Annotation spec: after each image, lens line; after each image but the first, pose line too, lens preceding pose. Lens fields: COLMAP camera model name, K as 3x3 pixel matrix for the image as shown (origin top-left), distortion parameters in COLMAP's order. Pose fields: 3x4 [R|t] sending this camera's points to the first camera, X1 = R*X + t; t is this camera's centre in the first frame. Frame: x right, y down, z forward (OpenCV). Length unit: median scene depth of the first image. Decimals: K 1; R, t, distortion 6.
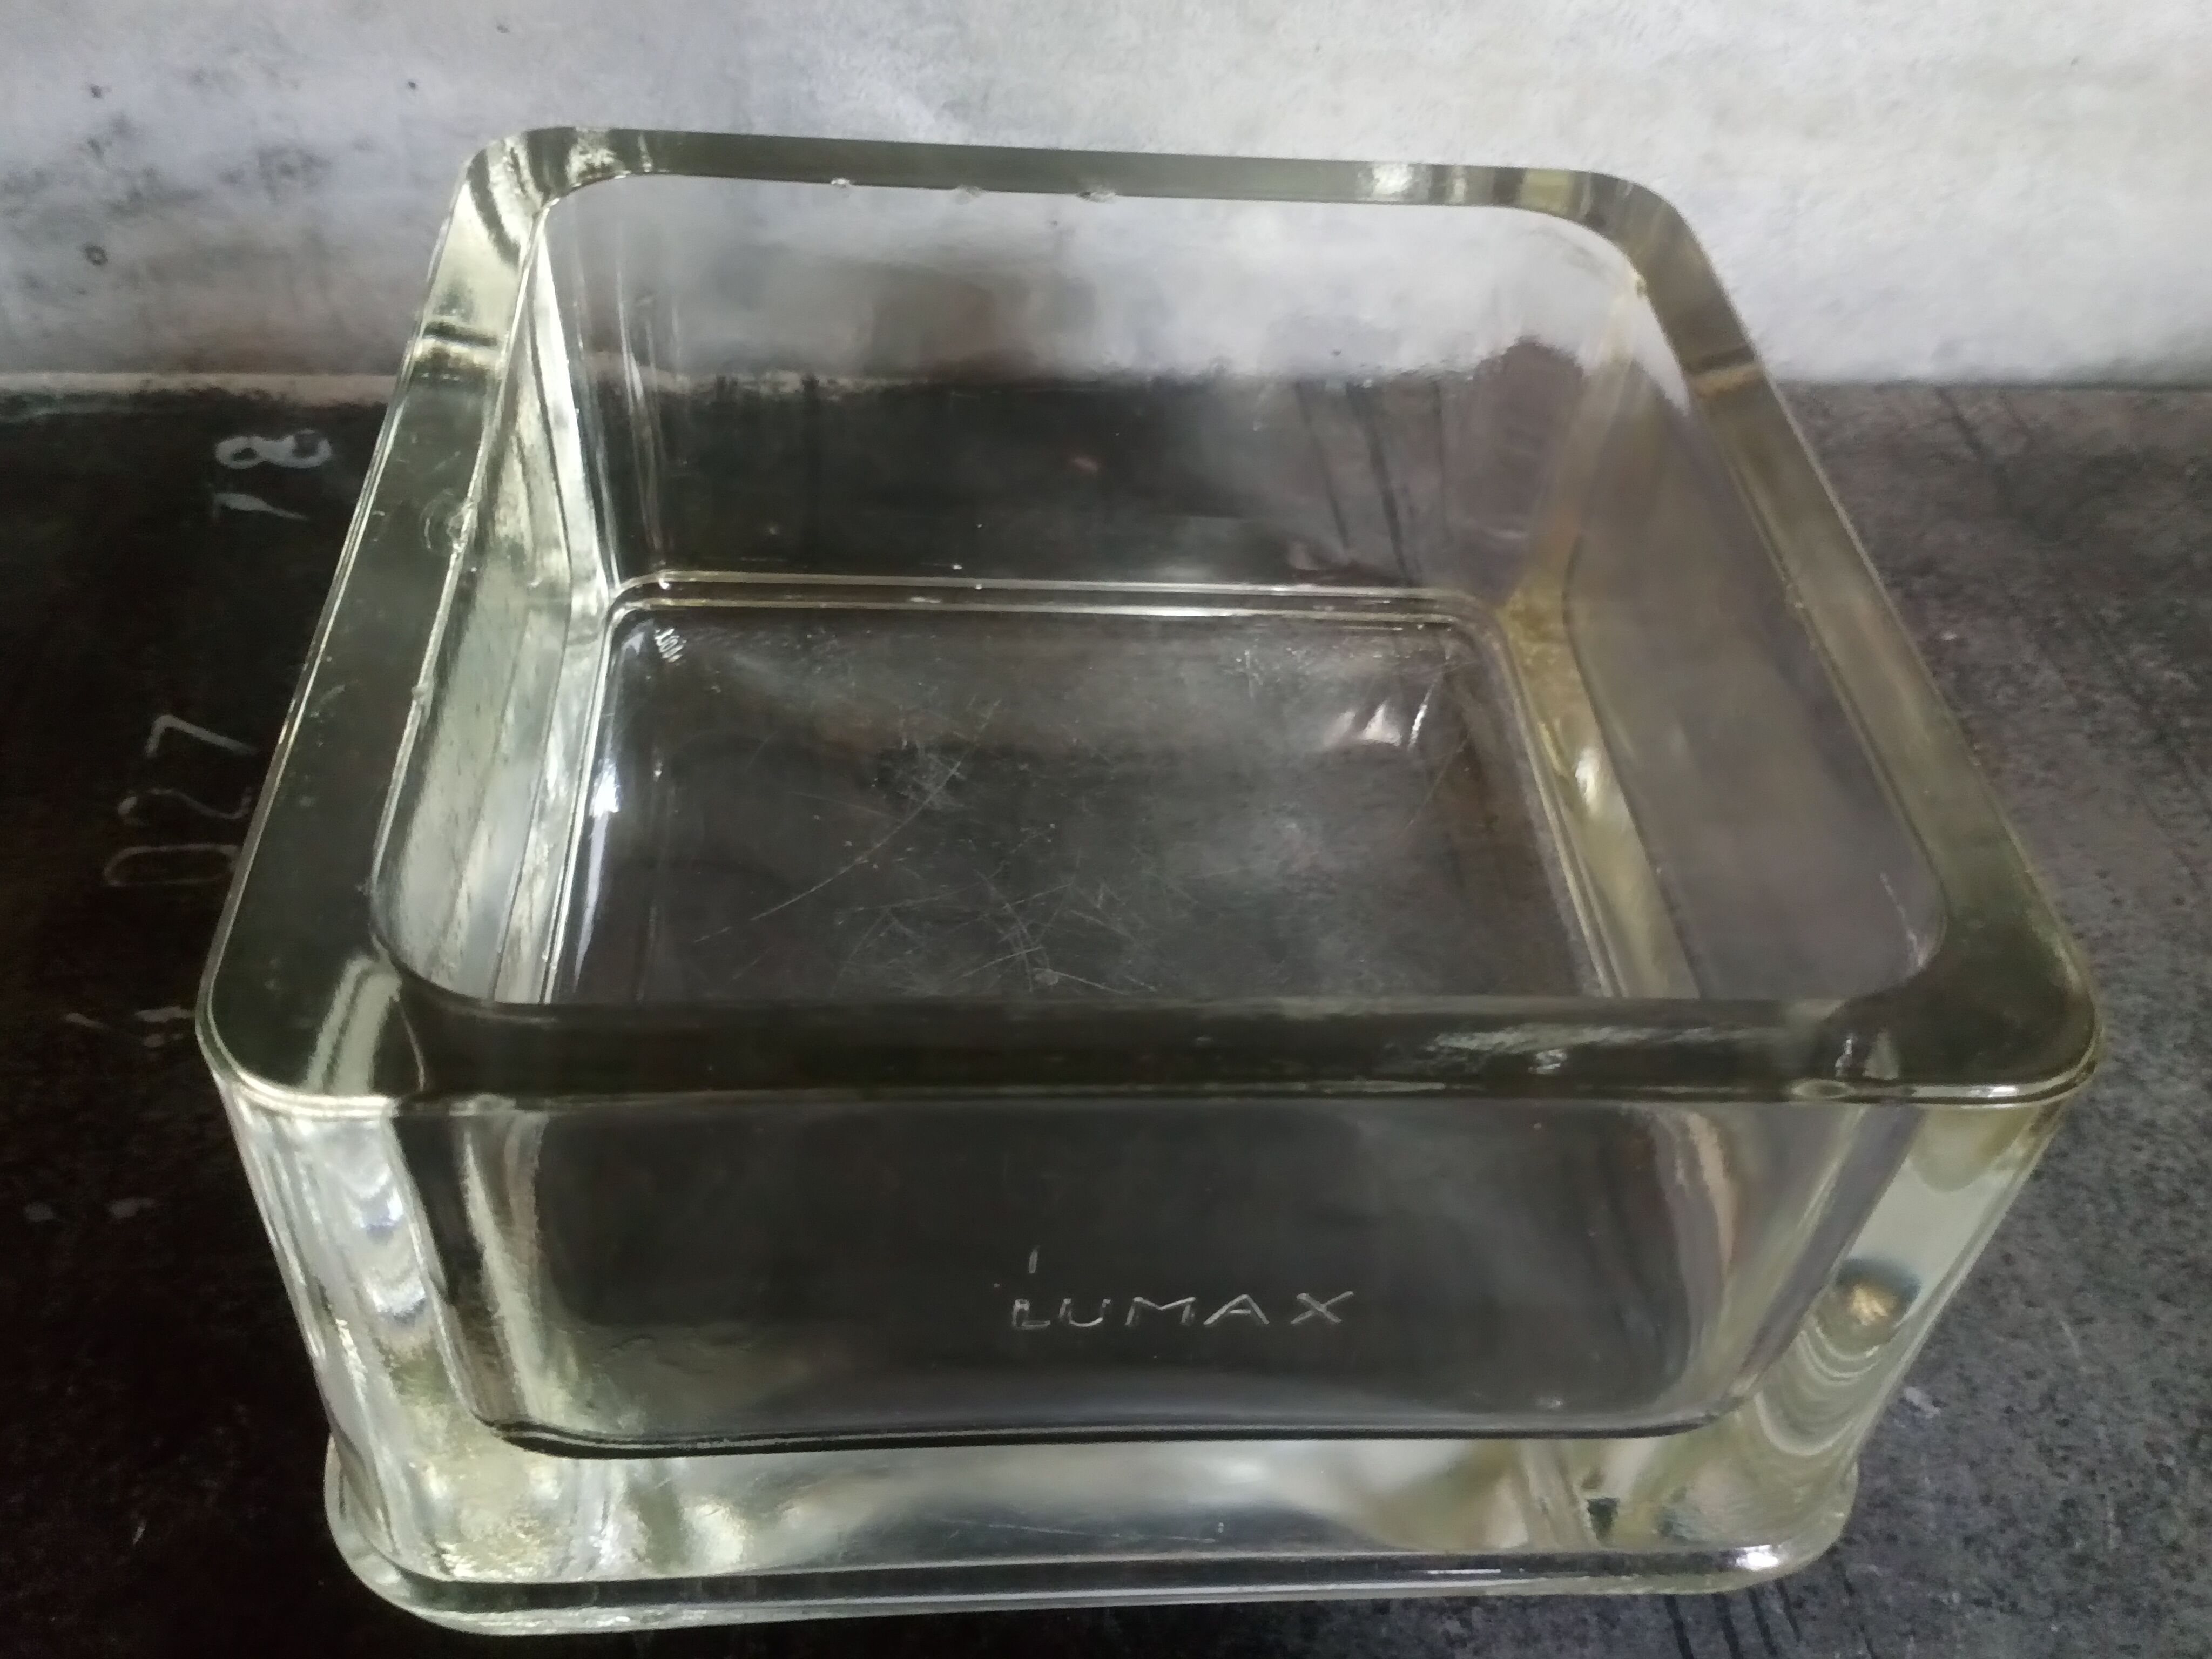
lens RADIAL K [[1973.7, 0, 1109.9], [0, 1973.7, 824.3], [0, 0, 1]] dist [0.011830, -0.034369]
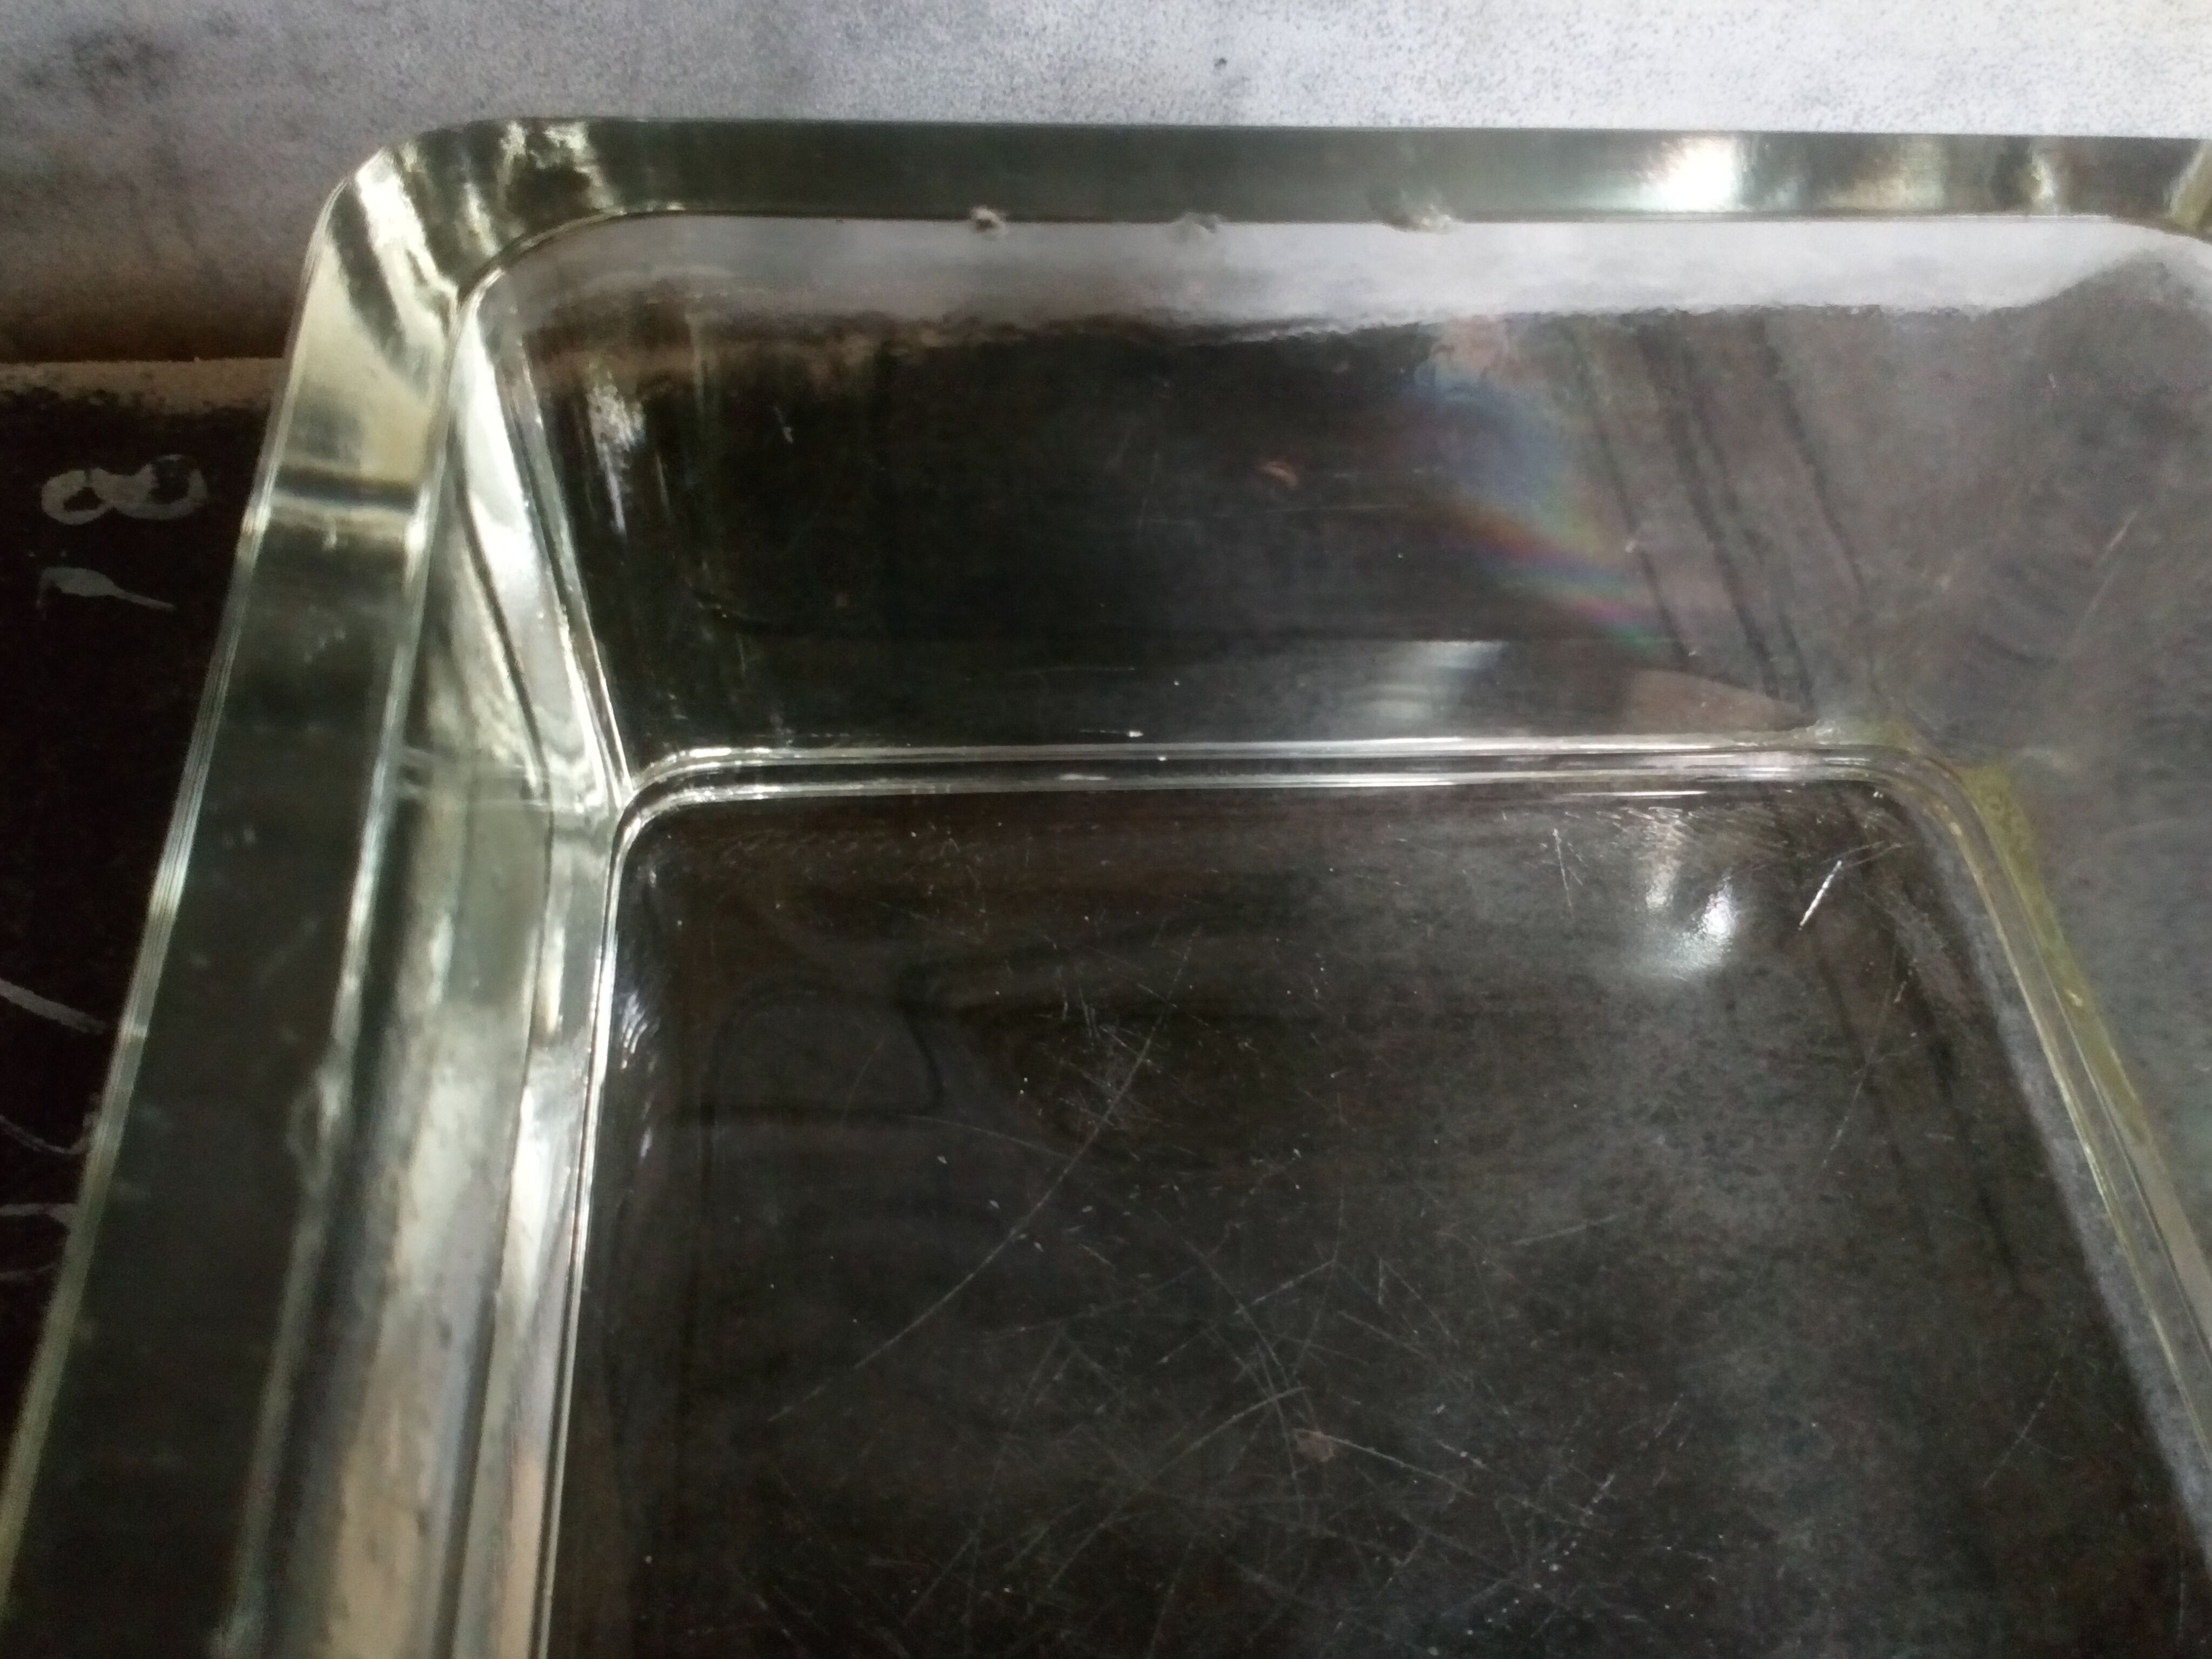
lens RADIAL K [[1973.7, 0, 1104.2], [0, 1973.7, 837.8], [0, 0, 1]] dist [0.011830, -0.034369]
pose [[0.999741, -0.017988, -0.013937, -0.084817], [0.019796, 0.989550, 0.142827, -0.204480], [0.011222, -0.143066, 0.989650, 0.368635]]
